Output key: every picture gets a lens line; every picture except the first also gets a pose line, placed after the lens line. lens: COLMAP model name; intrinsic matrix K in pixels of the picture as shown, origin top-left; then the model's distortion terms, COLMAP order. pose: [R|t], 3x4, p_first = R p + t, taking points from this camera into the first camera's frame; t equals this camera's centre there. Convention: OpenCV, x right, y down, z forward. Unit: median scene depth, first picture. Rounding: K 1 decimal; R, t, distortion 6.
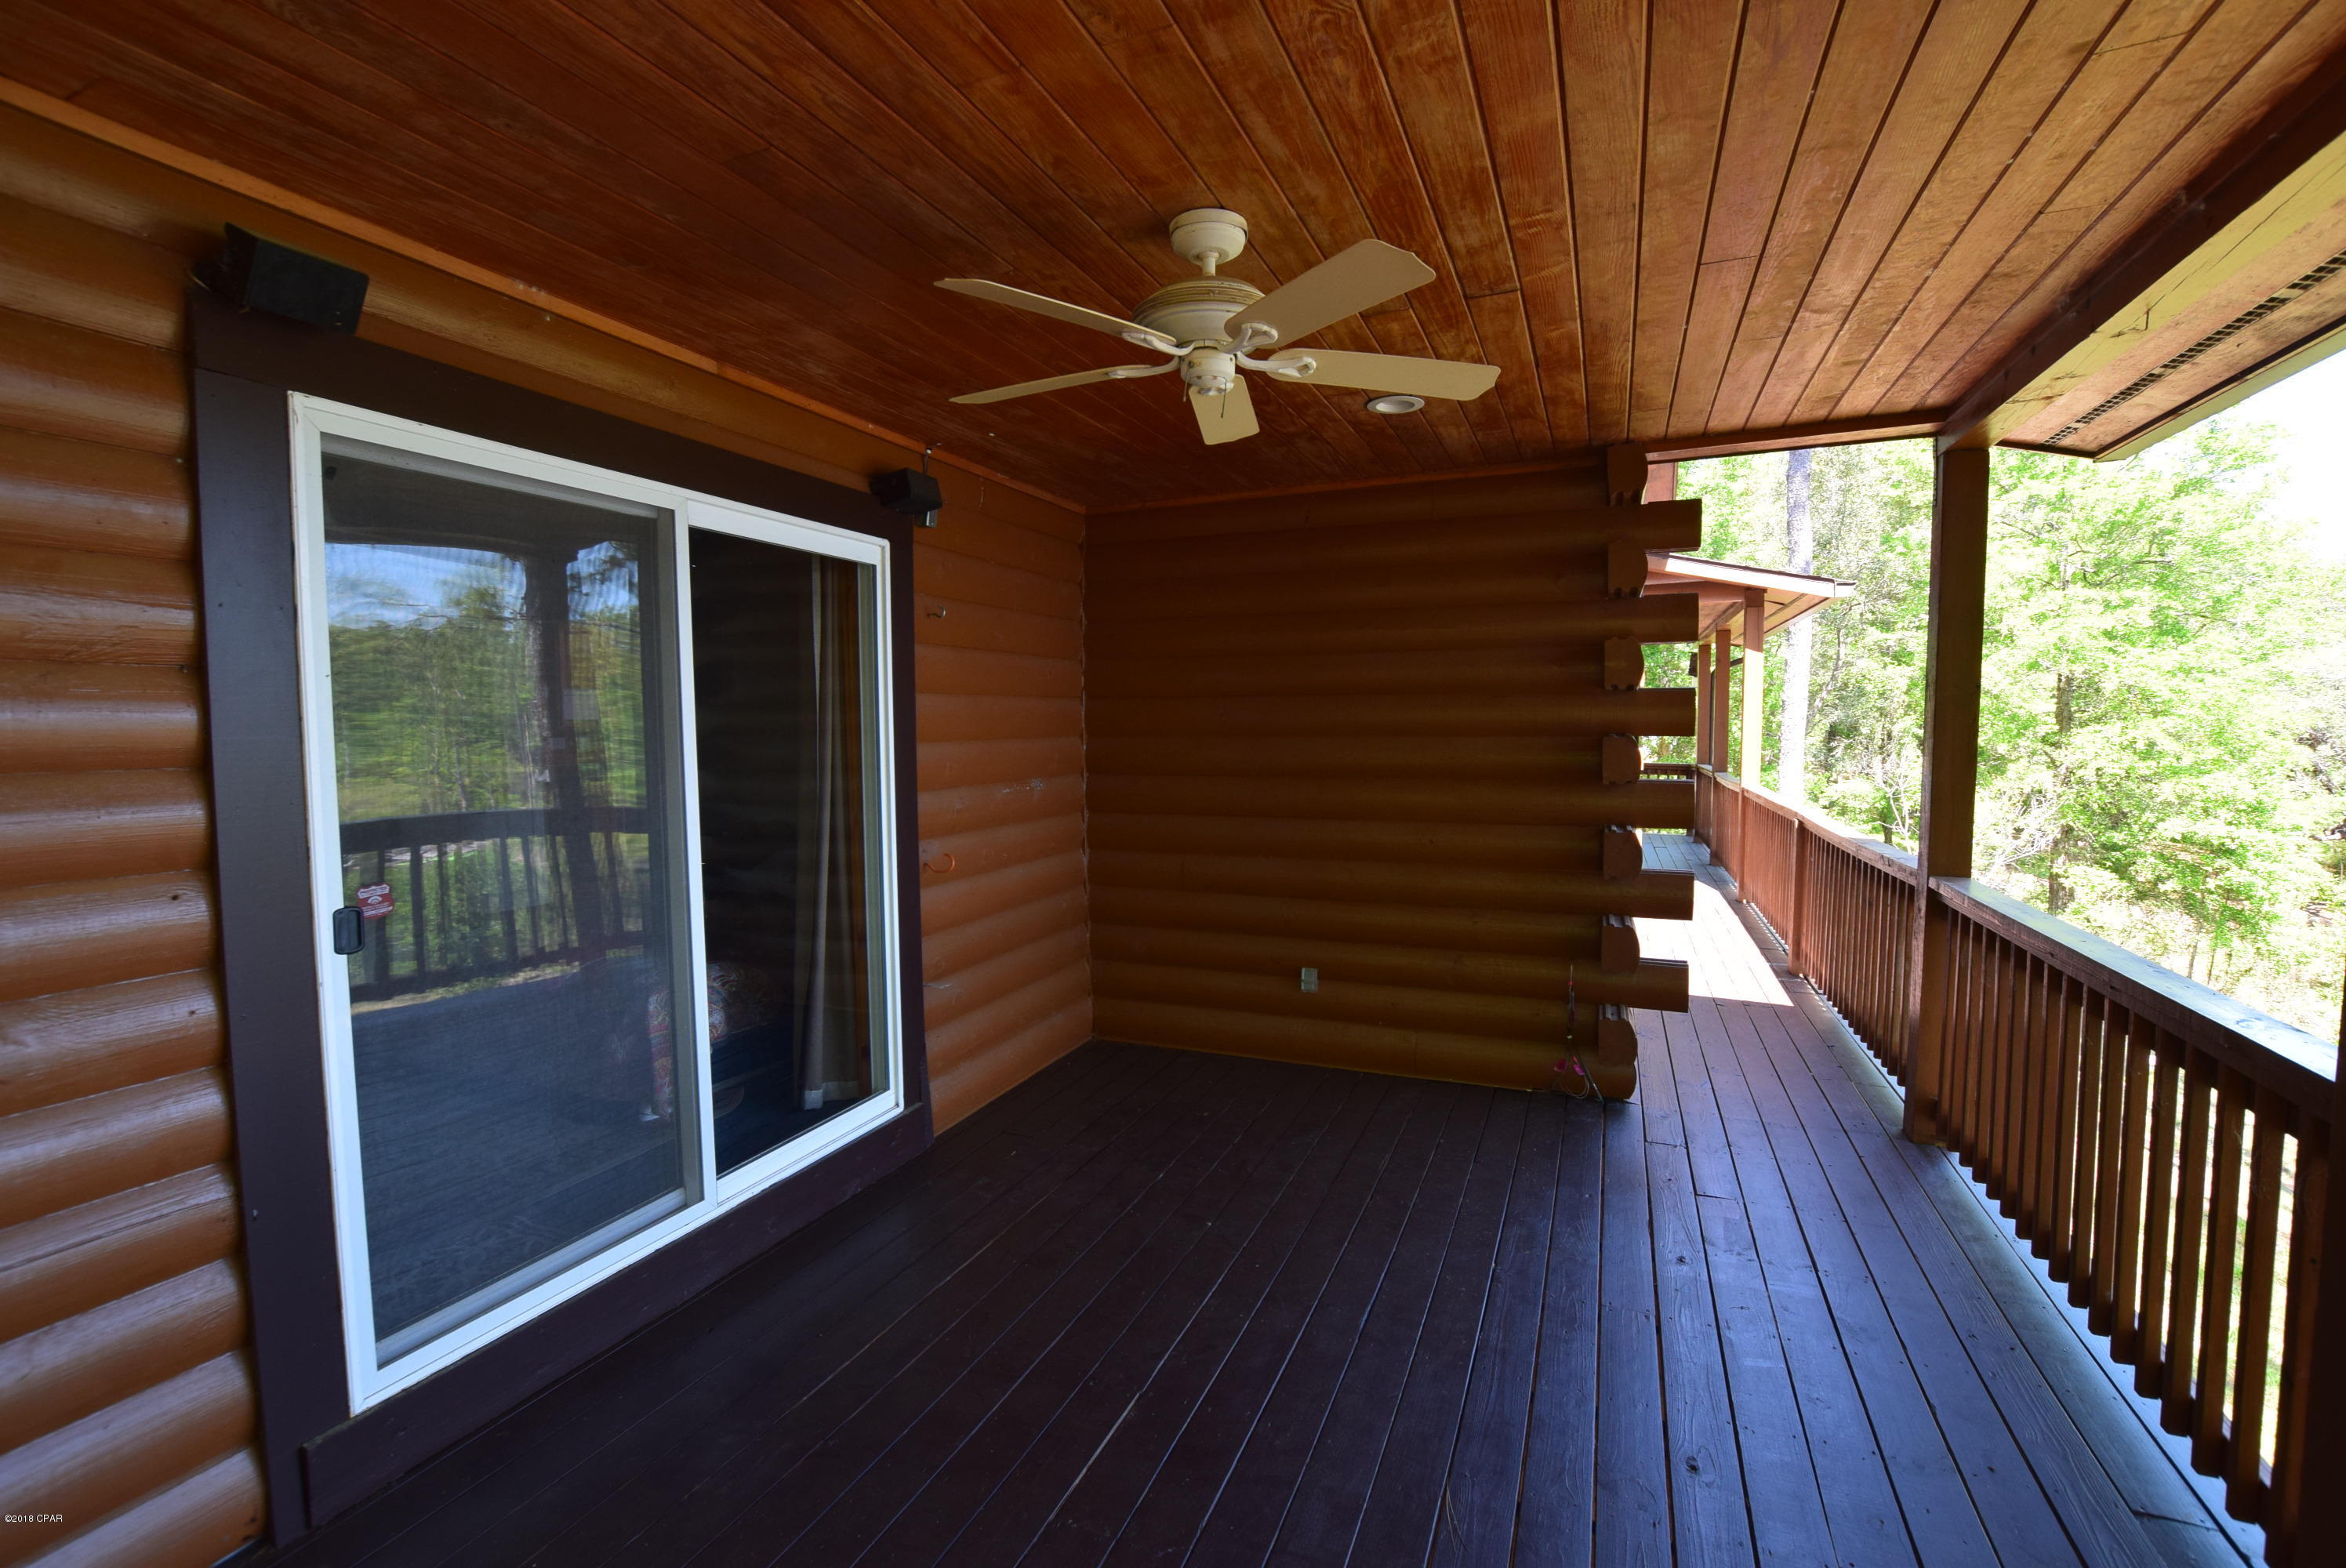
lens RADIAL K [[1034.1, 0, 1179.4], [0, 1034.1, 785.9], [0, 0, 1]] dist [-0.034732, 0.005428]
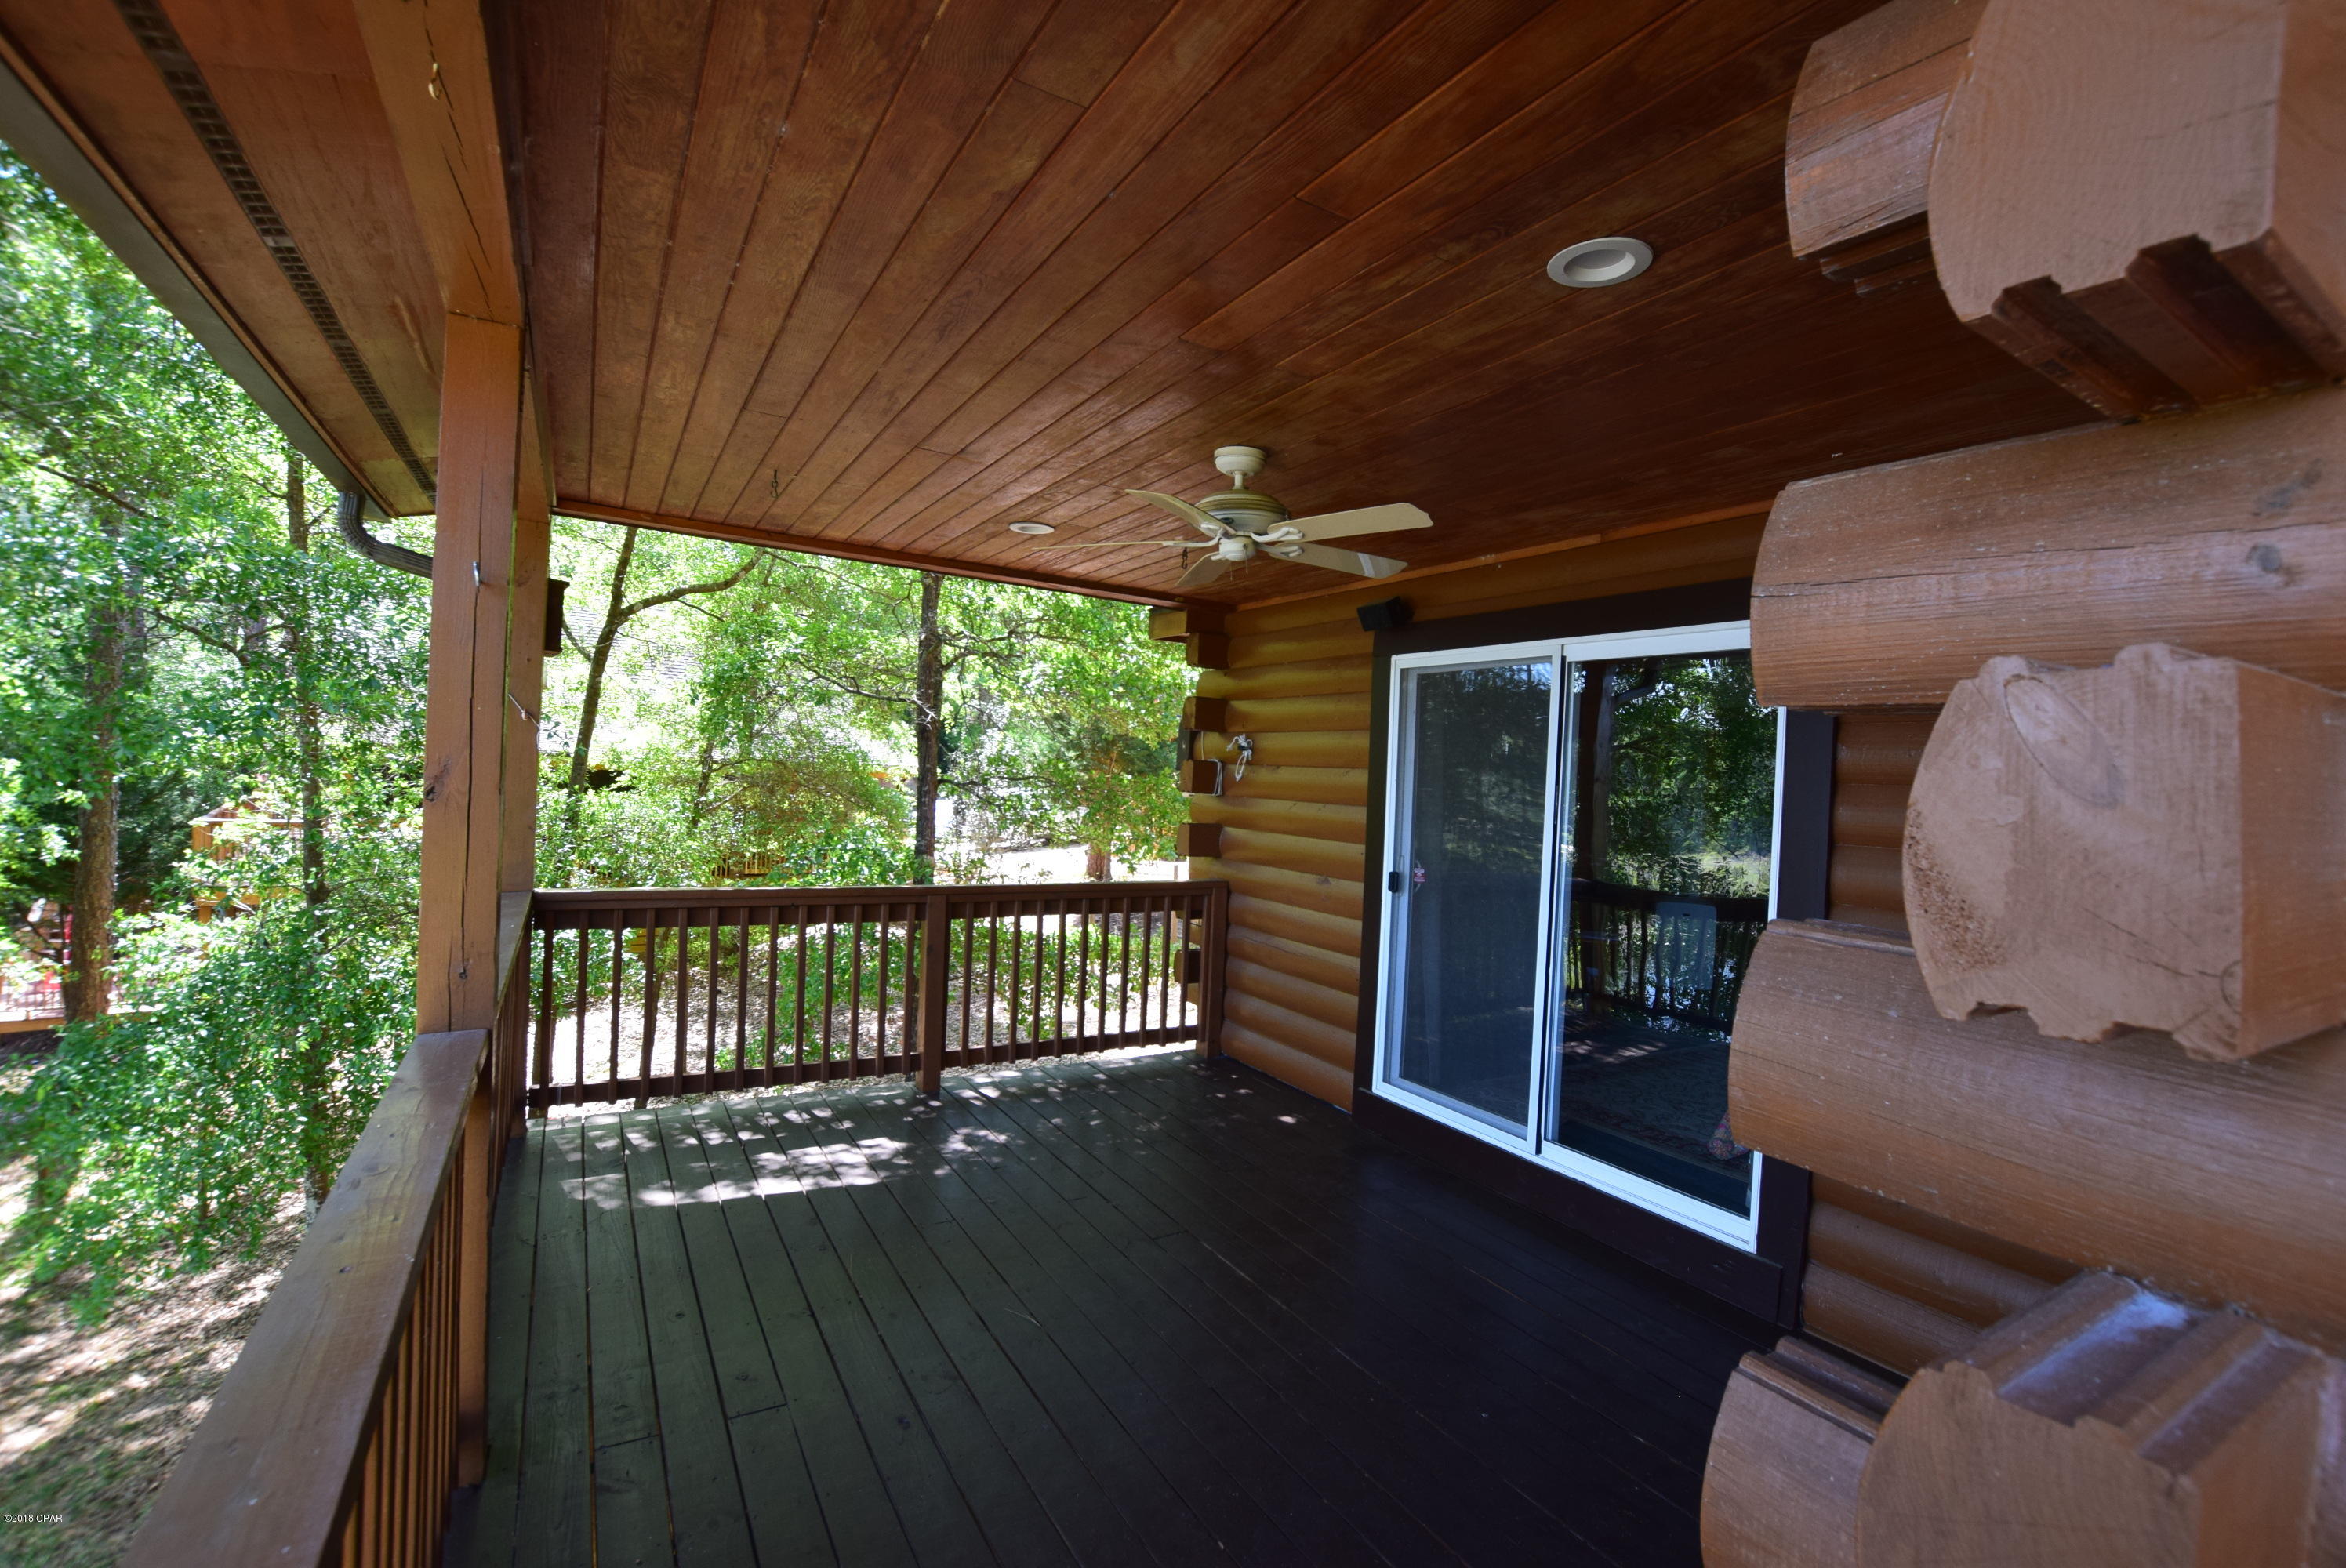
lens RADIAL K [[1034.1, 0, 1179.4], [0, 1034.1, 785.9], [0, 0, 1]] dist [-0.034732, 0.005428]
pose [[-0.598319, -0.015092, -0.801116, 0.911967], [-0.098433, 0.993634, 0.054796, -0.103058], [0.795189, 0.111641, -0.595996, 1.348337]]
